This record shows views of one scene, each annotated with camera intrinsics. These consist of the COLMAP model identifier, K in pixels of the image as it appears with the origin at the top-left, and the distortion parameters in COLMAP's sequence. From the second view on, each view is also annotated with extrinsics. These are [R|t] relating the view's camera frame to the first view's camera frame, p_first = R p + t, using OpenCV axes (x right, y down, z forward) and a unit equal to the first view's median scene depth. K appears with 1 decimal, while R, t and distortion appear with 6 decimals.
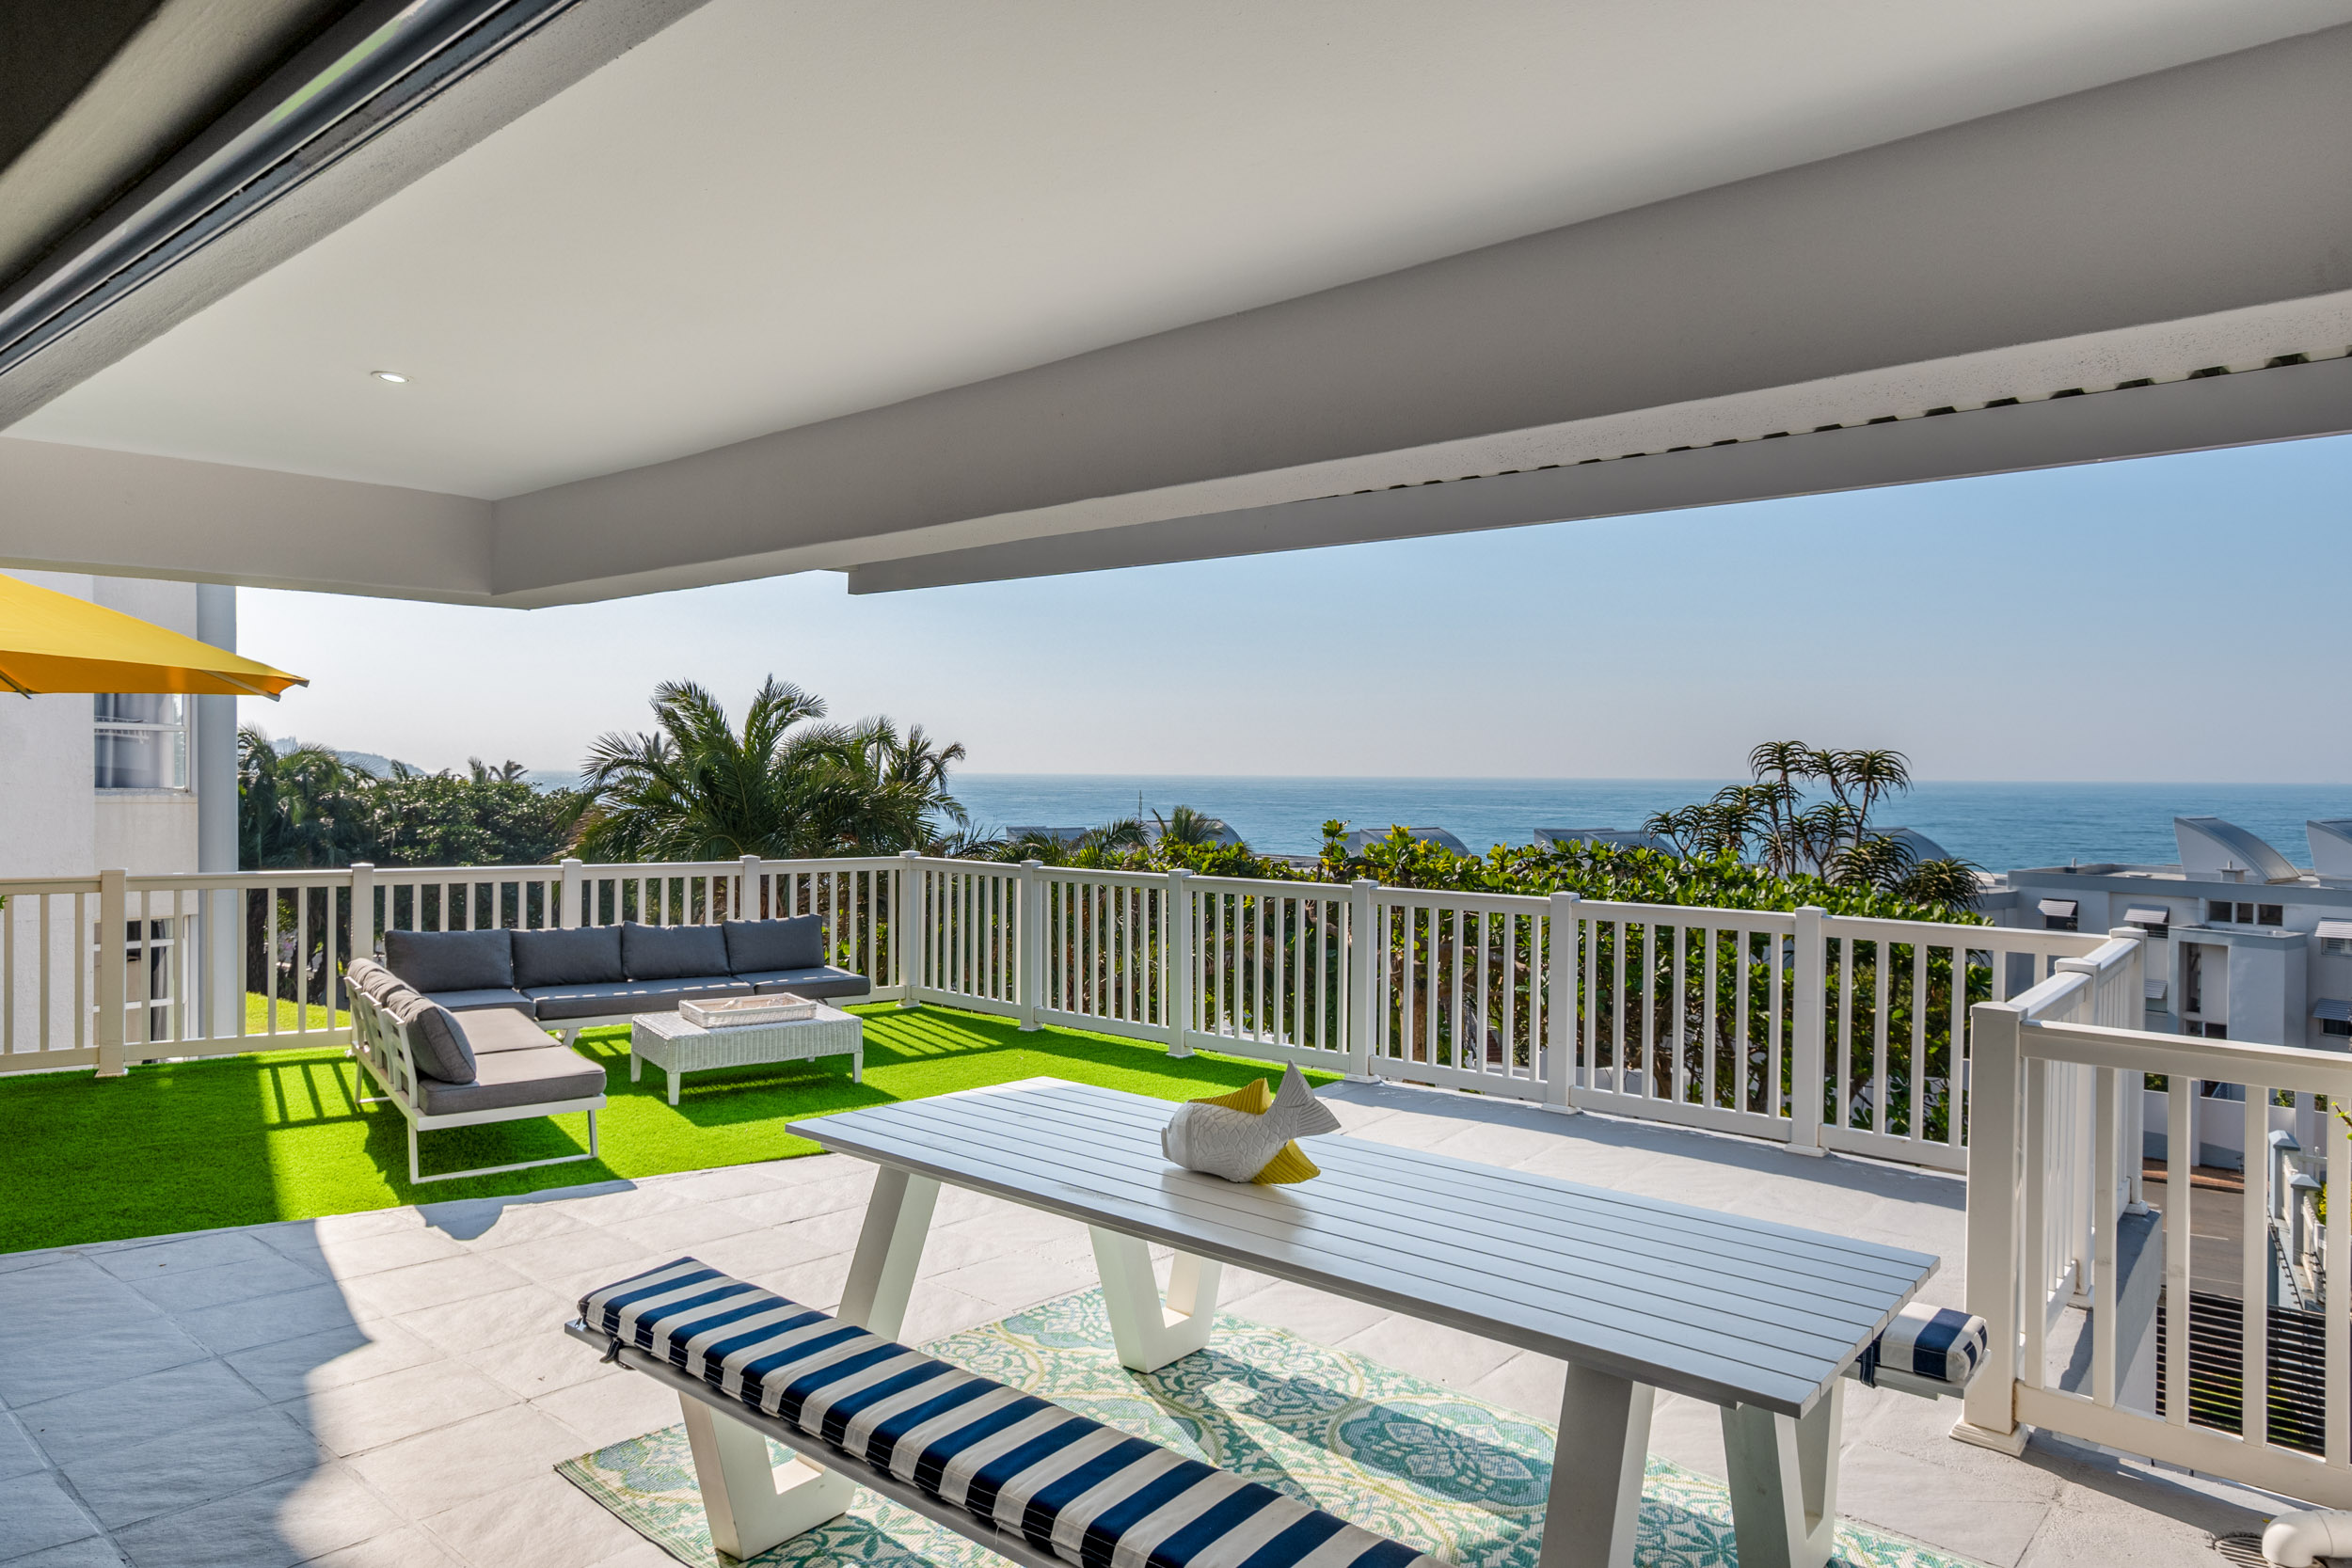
lens RADIAL K [[1344.6, 0, 1182.0], [0, 1344.6, 786.6], [0, 0, 1]] dist [0.003285, 0.000850]
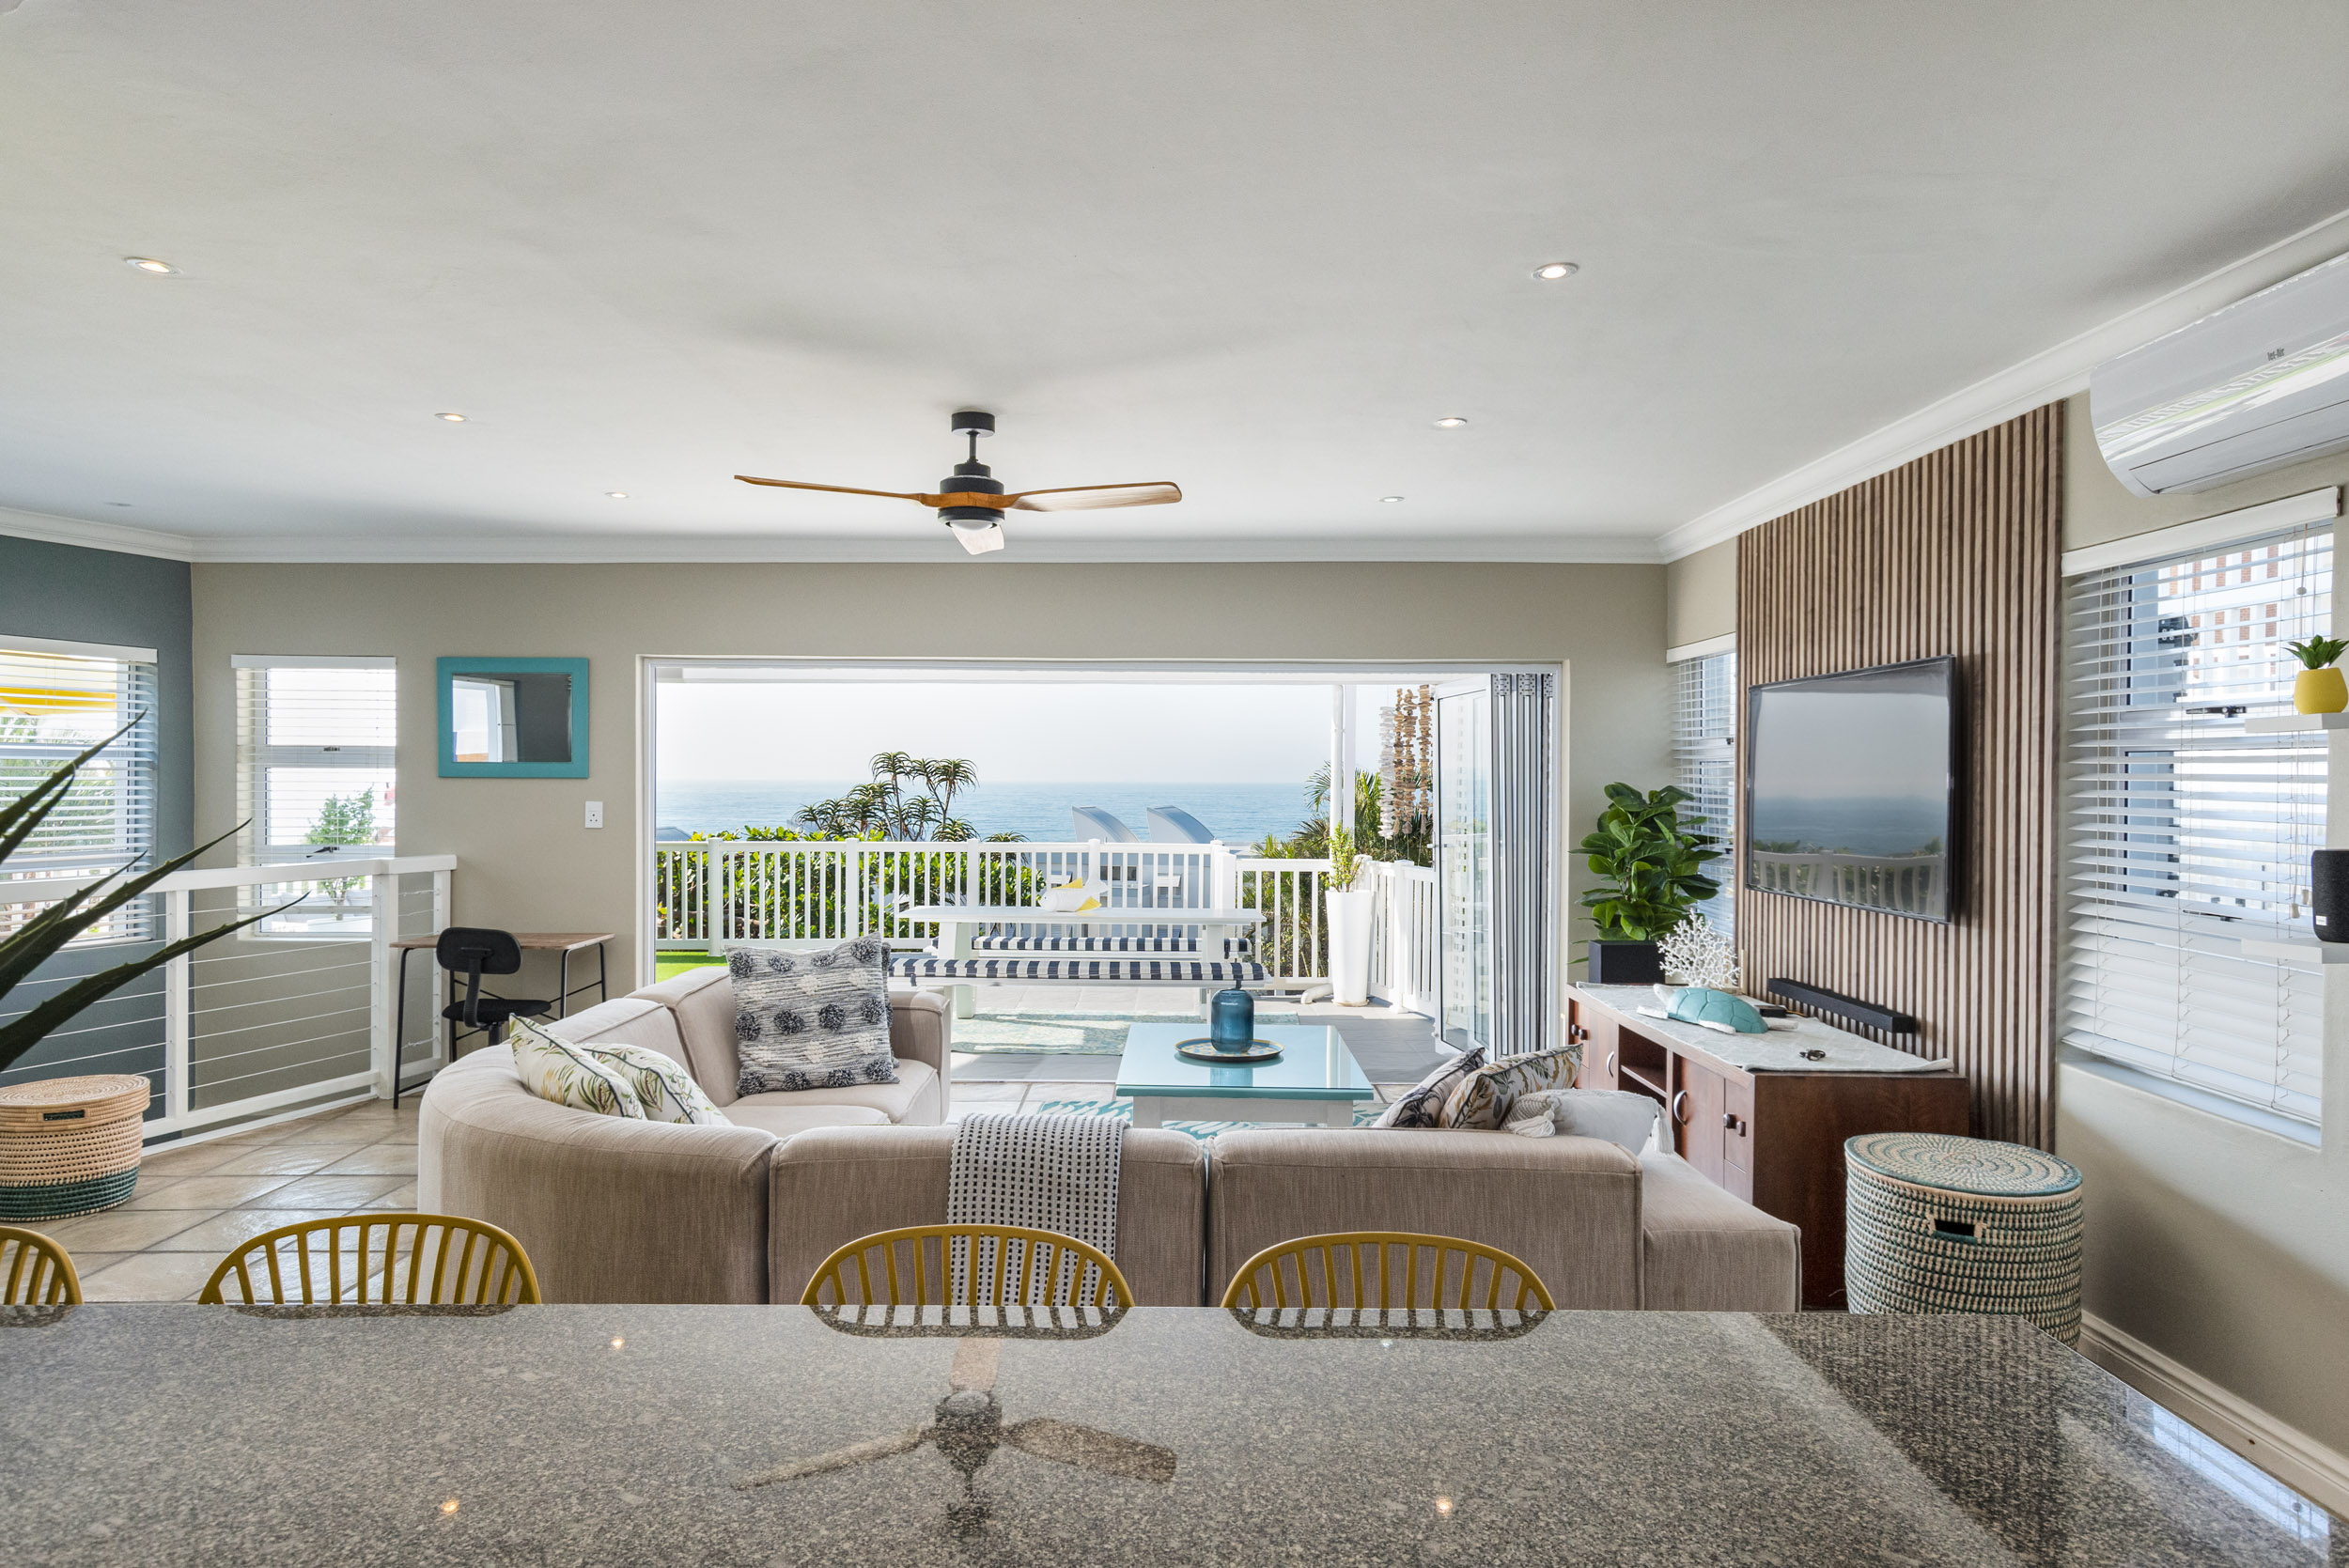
lens RADIAL K [[1343.0, 0, 1170.8], [0, 1343.0, 788.1], [0, 0, 1]] dist [0.003285, 0.000850]
pose [[0.784813, -0.008104, 0.619680, -0.204296], [0.008618, 0.999961, 0.002162, 0.002658], [-0.619673, 0.003643, 0.784851, -0.293882]]
